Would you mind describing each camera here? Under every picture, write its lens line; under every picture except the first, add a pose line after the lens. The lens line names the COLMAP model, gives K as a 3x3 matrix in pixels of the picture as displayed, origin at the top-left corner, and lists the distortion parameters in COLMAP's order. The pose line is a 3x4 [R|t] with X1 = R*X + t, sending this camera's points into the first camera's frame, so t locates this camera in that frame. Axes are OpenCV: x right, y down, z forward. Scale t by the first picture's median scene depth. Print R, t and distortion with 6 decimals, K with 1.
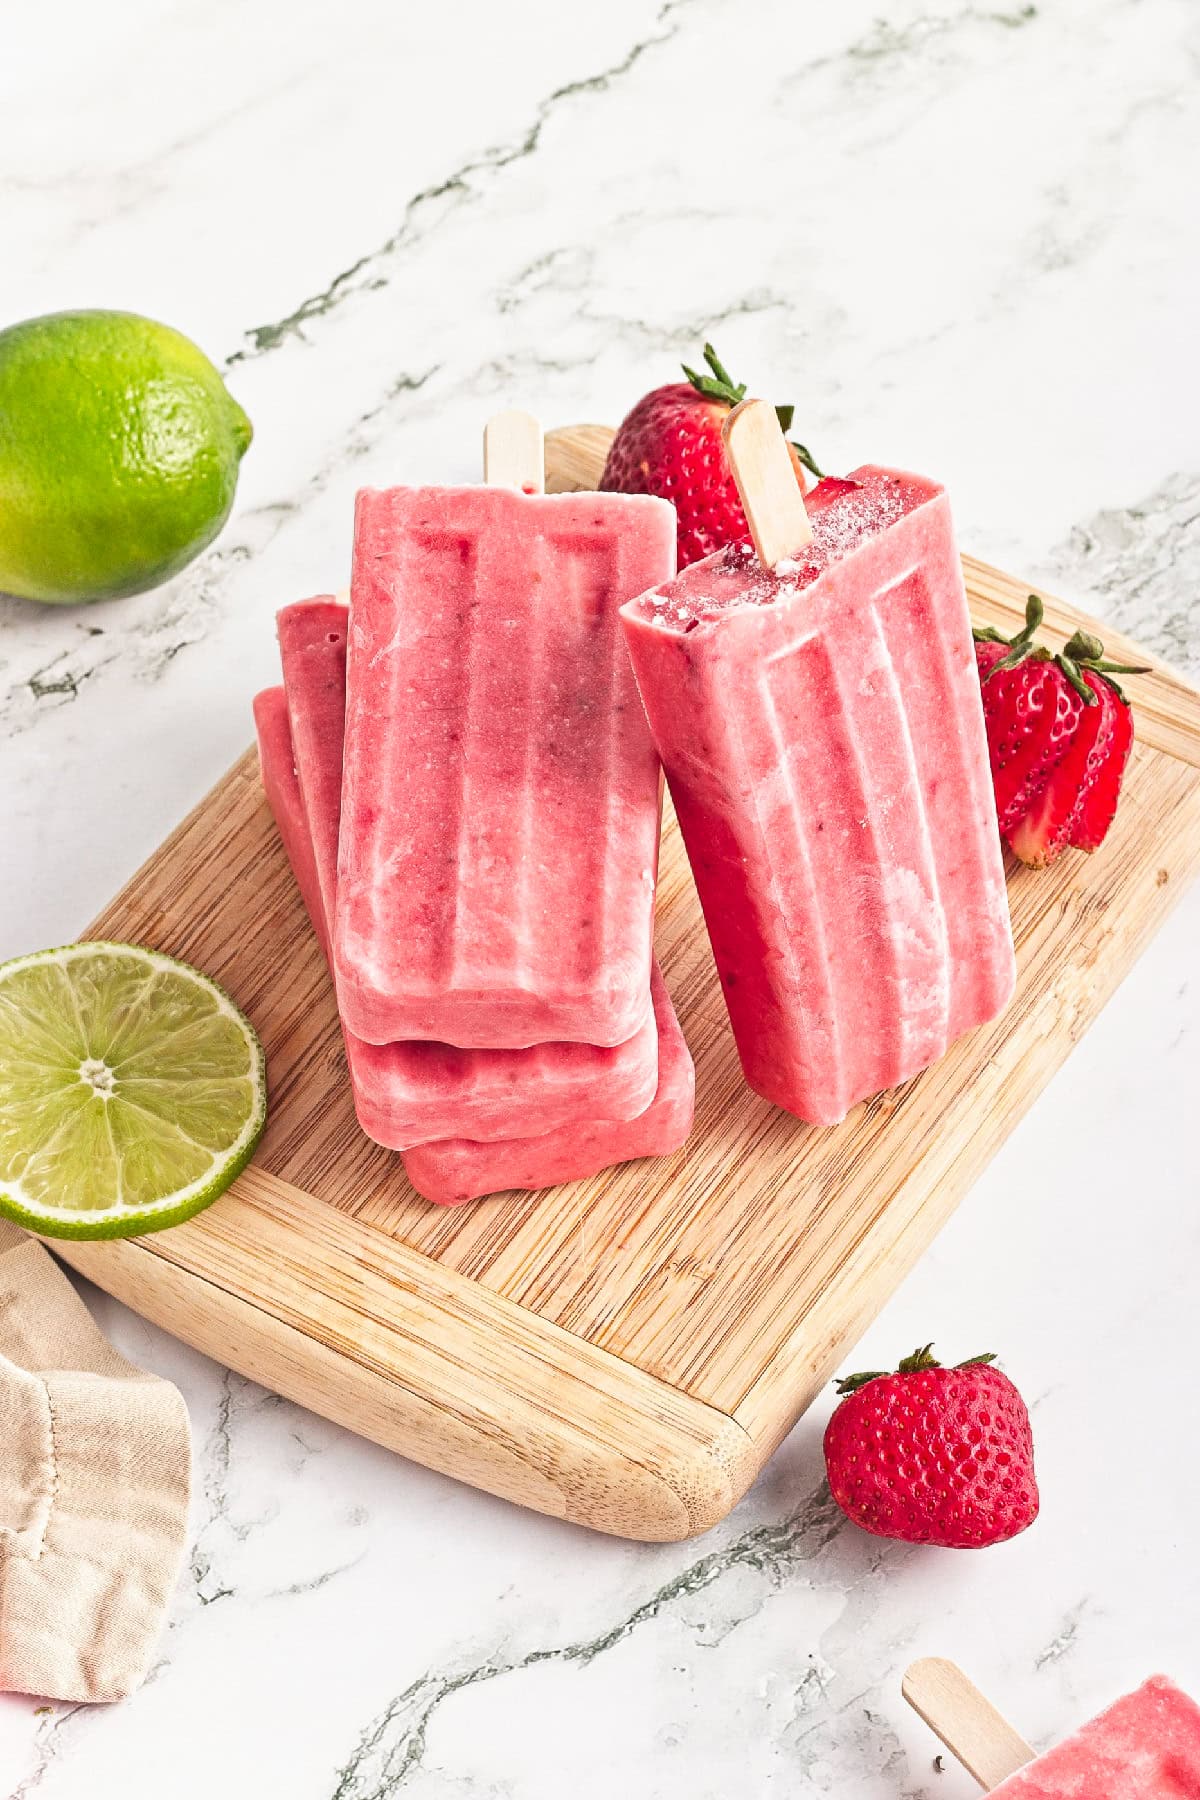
lens RADIAL K [[4886.7, 0, 539.1], [0, 4886.7, 912.7], [0, 0, 1]] dist [-0.028807, 0.000000]
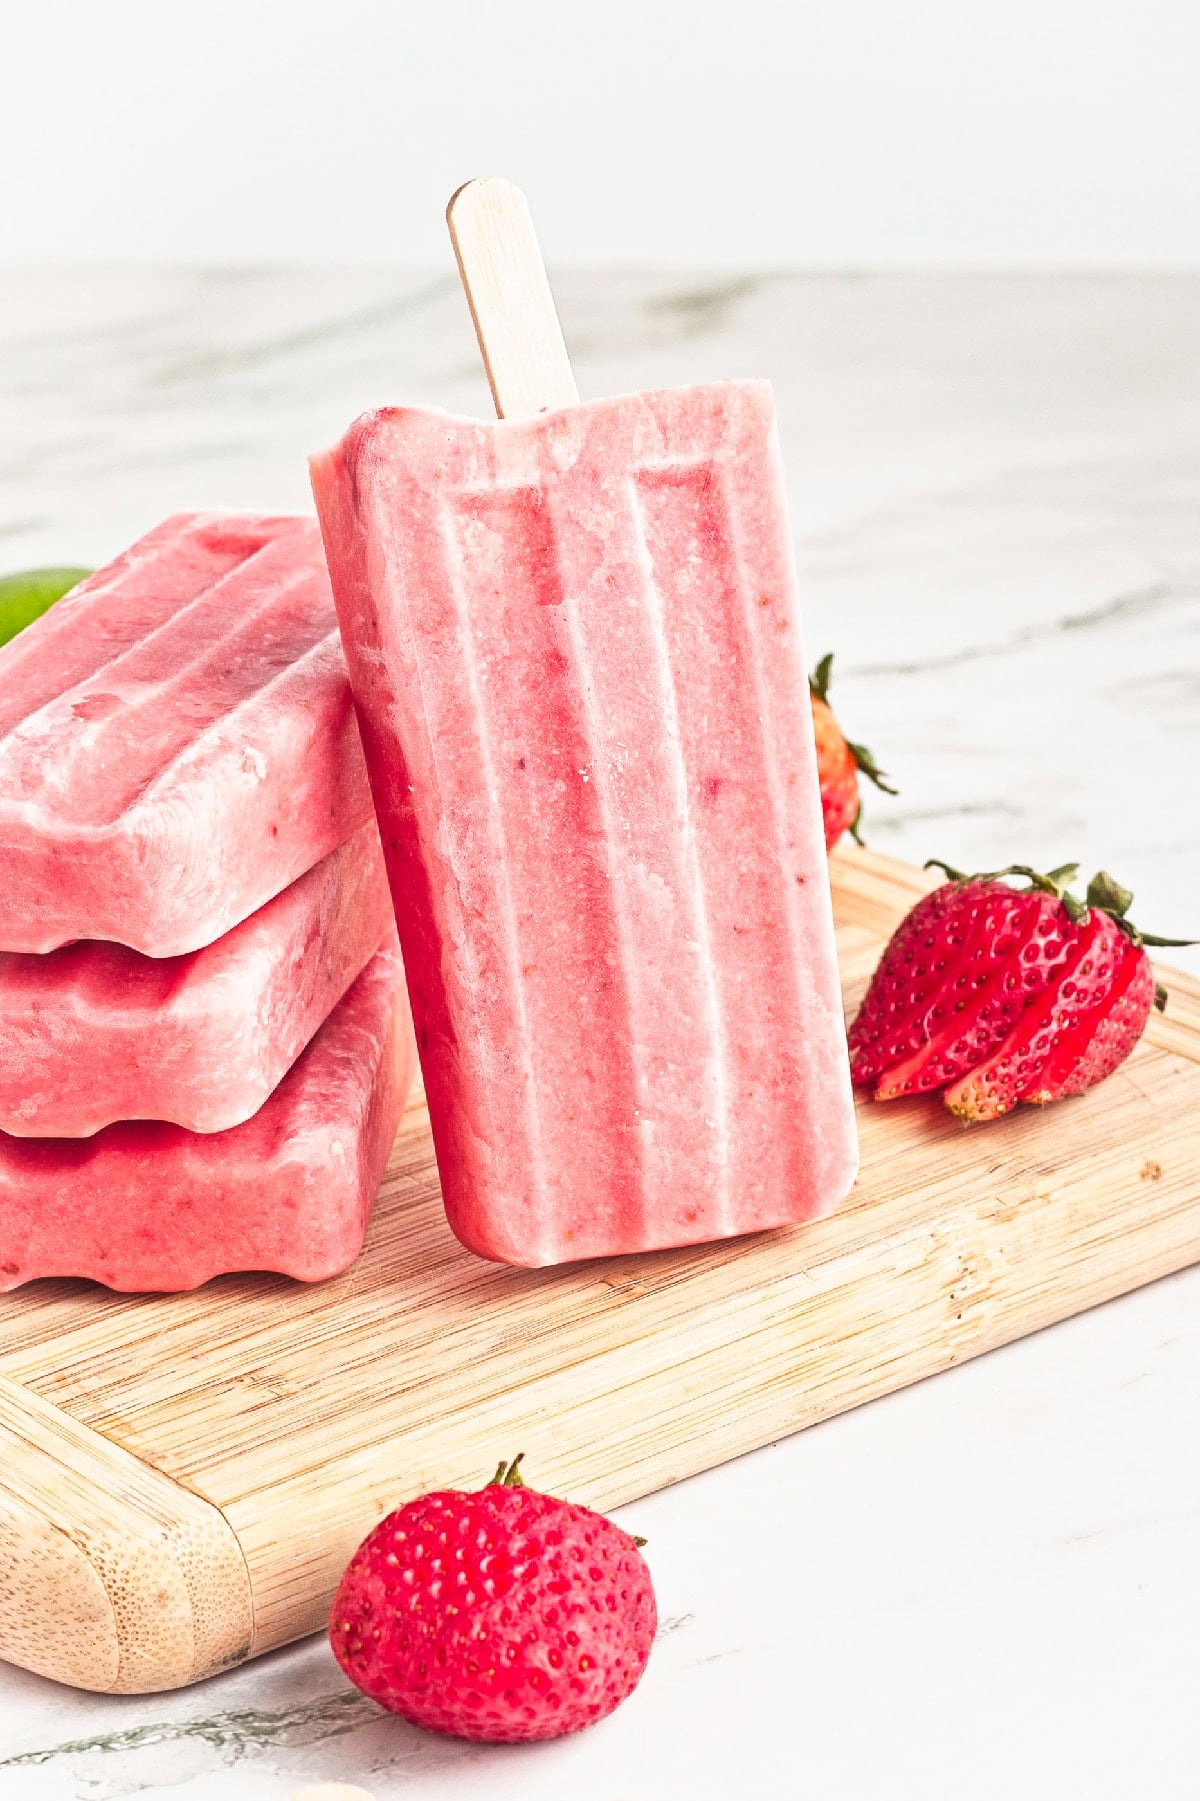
lens RADIAL K [[4824.4, 0, 592.5], [0, 4824.4, 905.4], [0, 0, 1]] dist [-0.040134, 0.000000]
pose [[0.944346, 0.076396, -0.319958, 0.296499], [-0.219514, 0.870766, -0.439977, 0.312823], [0.244996, 0.485726, 0.839075, 0.395019]]
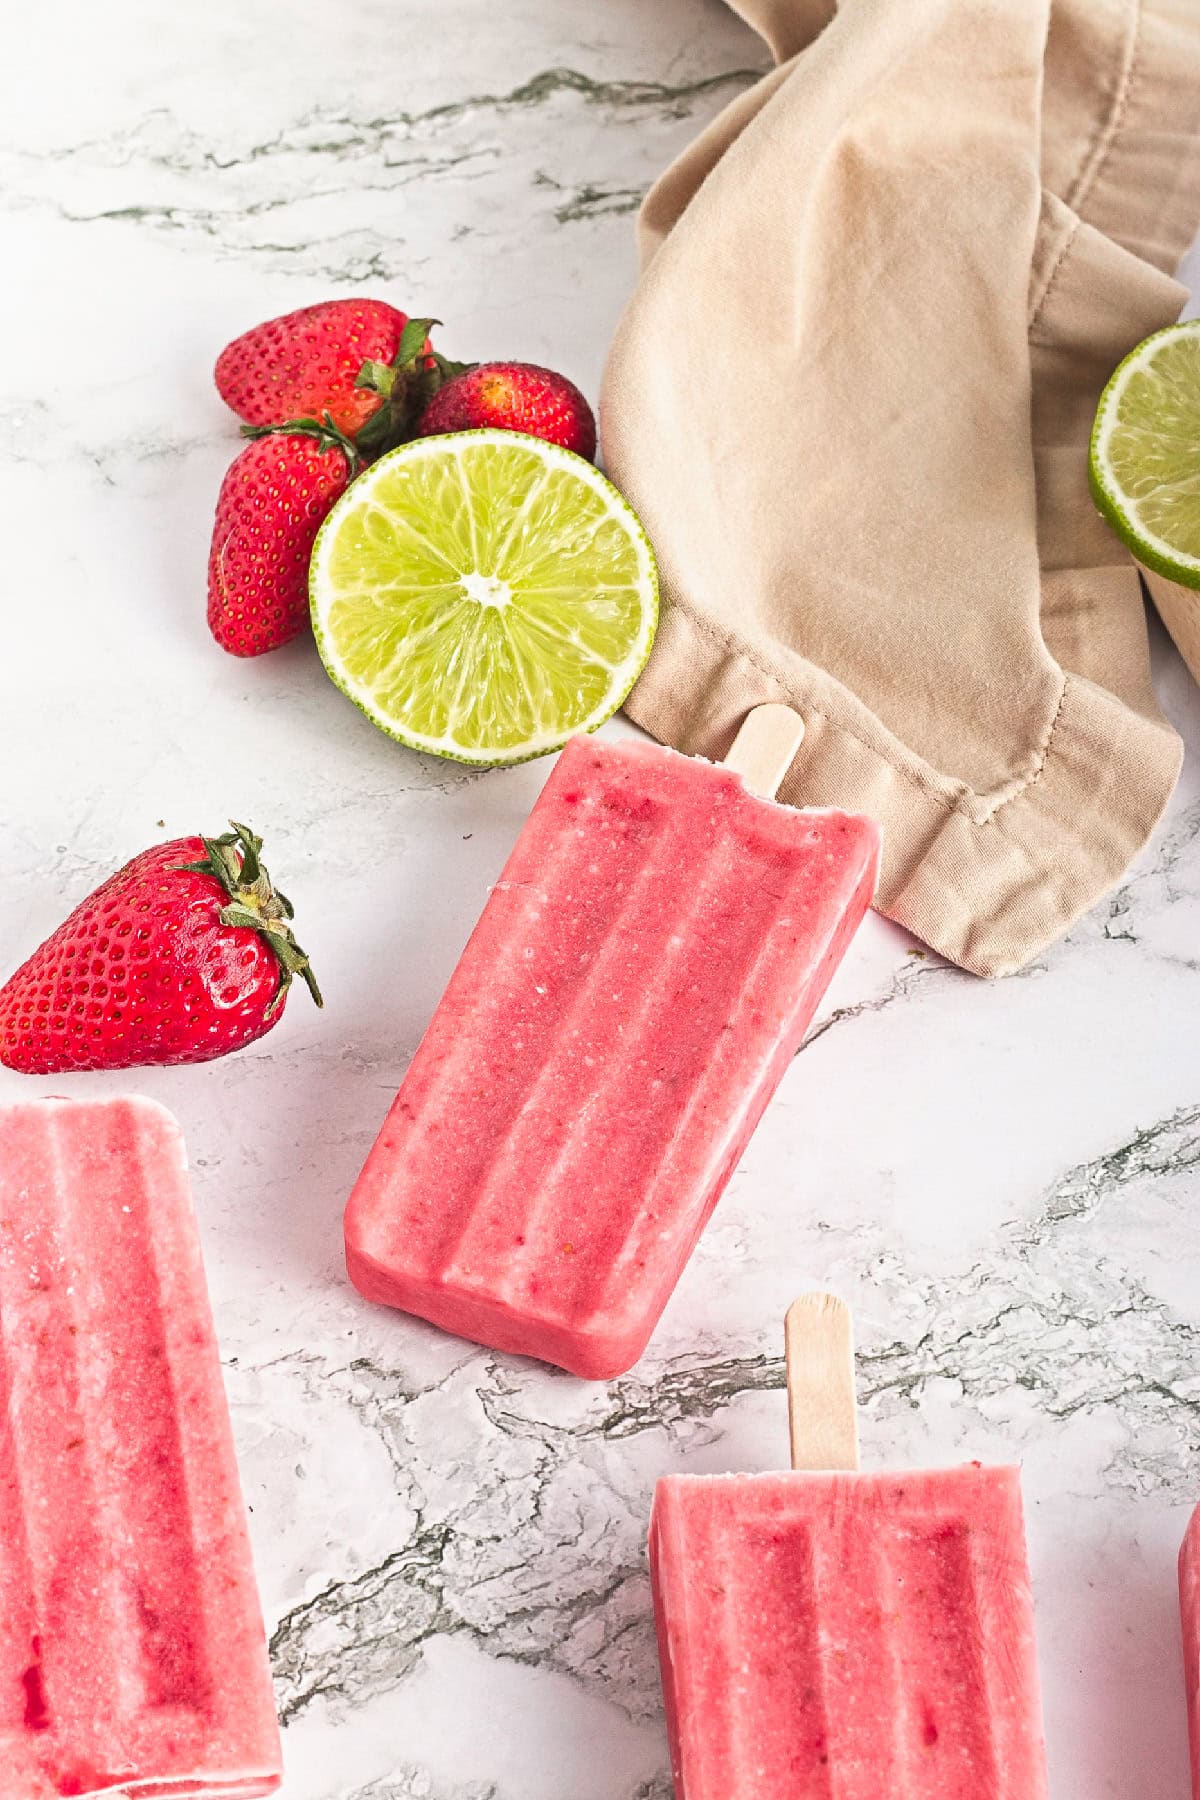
lens RADIAL K [[4461.6, 0, 600.6], [0, 4461.6, 915.1], [0, 0, 1]] dist [-0.042951, 0.000000]
pose [[0.847572, 0.440826, -0.295454, 0.114652], [-0.417921, 0.897581, 0.140323, 0.049628], [0.327052, 0.004542, 0.944995, 0.078906]]
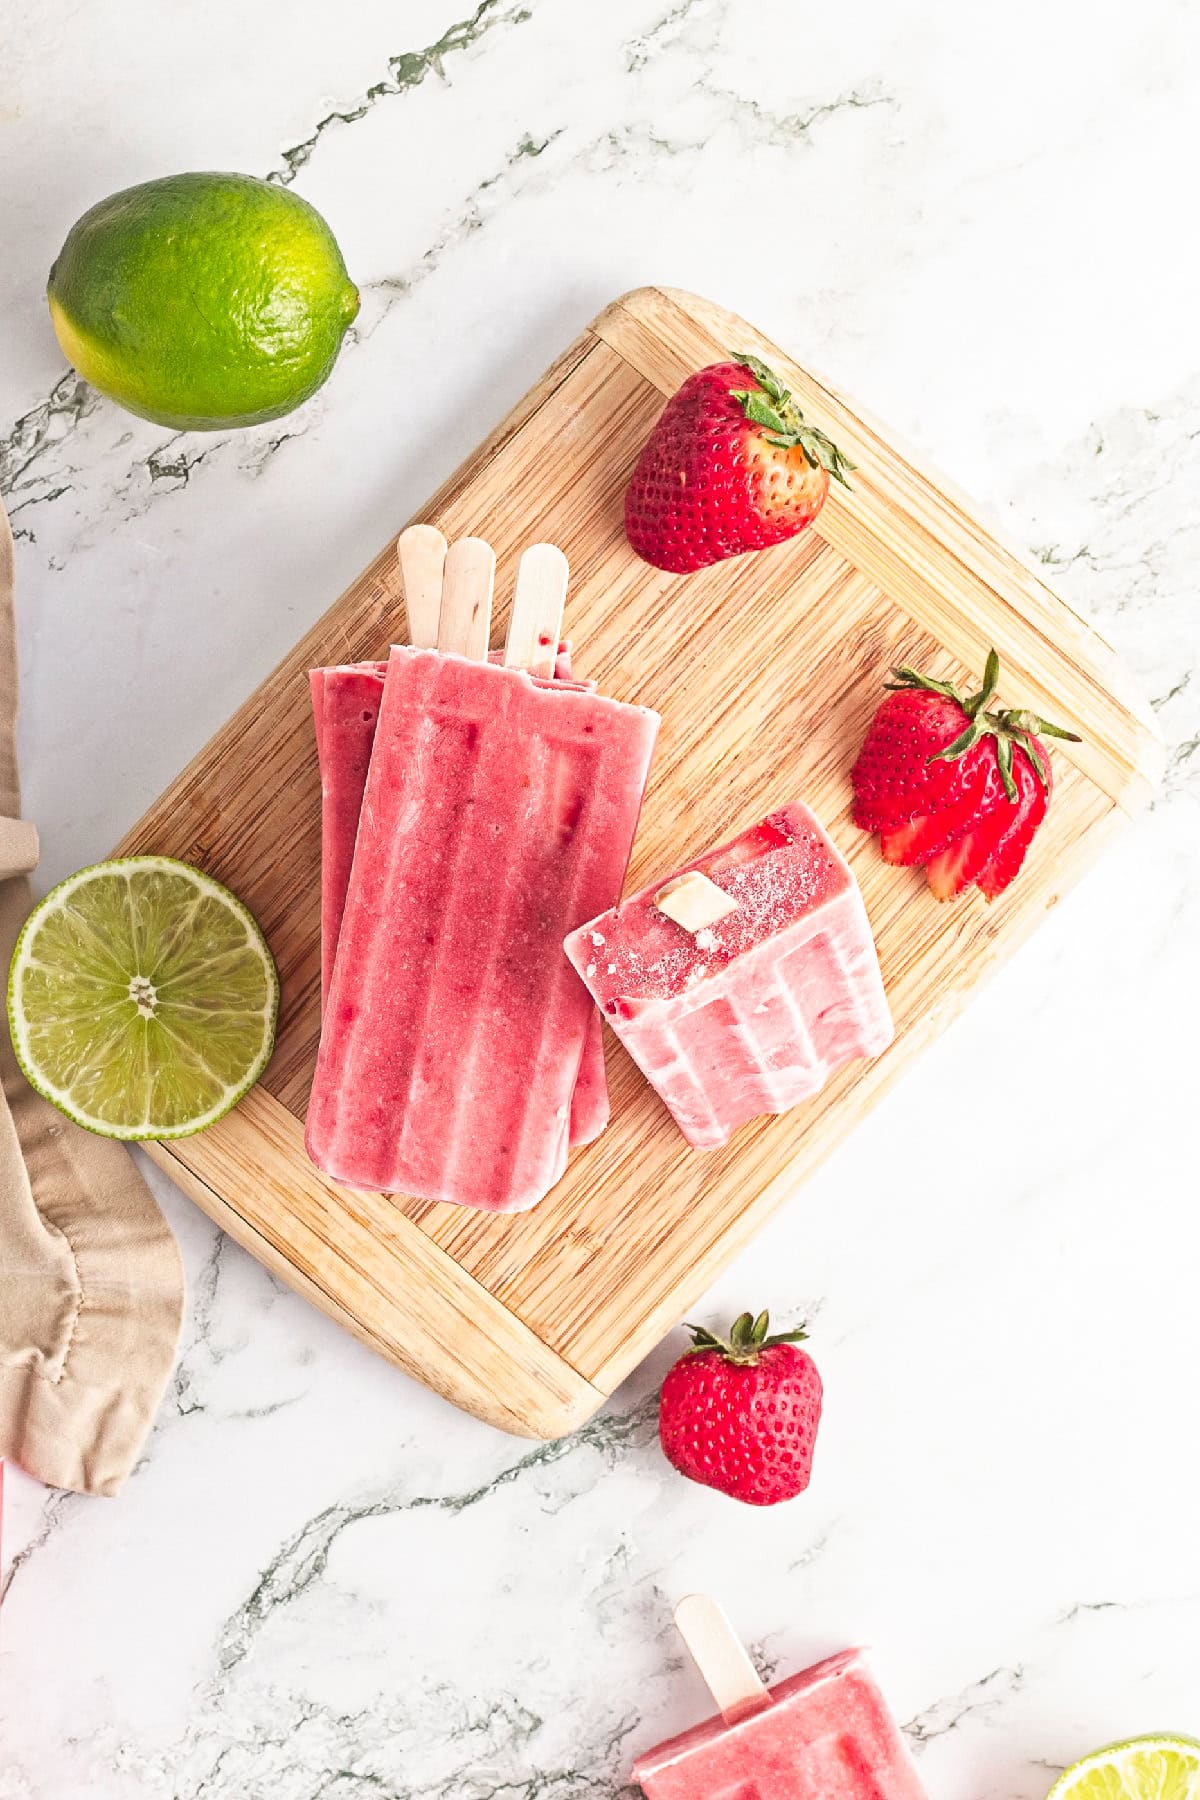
lens RADIAL K [[4599.9, 0, 580.3], [0, 4599.9, 876.8], [0, 0, 1]] dist [-0.025890, 0.000000]
pose [[0.985819, 0.166219, -0.023081, 0.042338], [-0.115941, 0.774056, 0.622411, -0.752451], [0.121322, -0.610908, 0.782351, 0.122710]]
